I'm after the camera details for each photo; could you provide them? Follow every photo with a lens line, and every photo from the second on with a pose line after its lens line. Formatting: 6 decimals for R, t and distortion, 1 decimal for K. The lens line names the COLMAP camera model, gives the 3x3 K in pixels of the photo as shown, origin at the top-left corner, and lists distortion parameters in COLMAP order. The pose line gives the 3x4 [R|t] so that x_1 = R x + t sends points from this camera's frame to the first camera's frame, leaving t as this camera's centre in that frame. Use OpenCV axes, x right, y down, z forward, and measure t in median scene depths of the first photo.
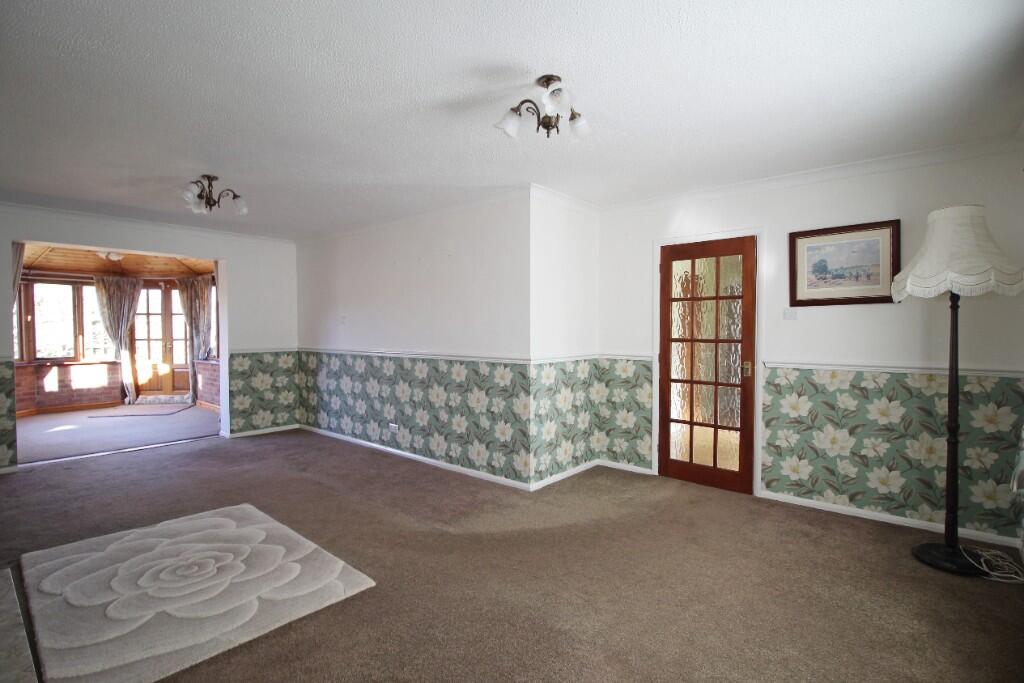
lens RADIAL K [[482.5, 0, 512.2], [0, 482.5, 341.2], [0, 0, 1]] dist [-0.012138, -0.001491]
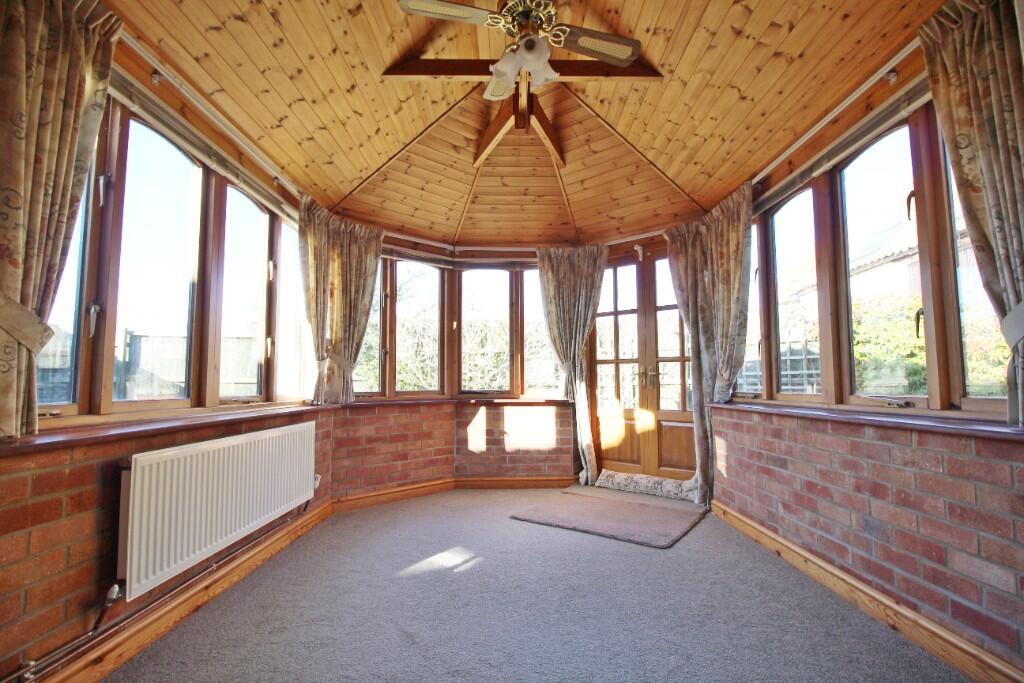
lens RADIAL K [[482.5, 0, 511.0], [0, 482.5, 347.7], [0, 0, 1]] dist [-0.012138, -0.001491]
pose [[0.651455, -0.062150, -0.756138, -0.450126], [-0.017711, 0.995122, -0.097052, 0.035294], [0.758481, 0.076617, 0.647176, 0.589181]]
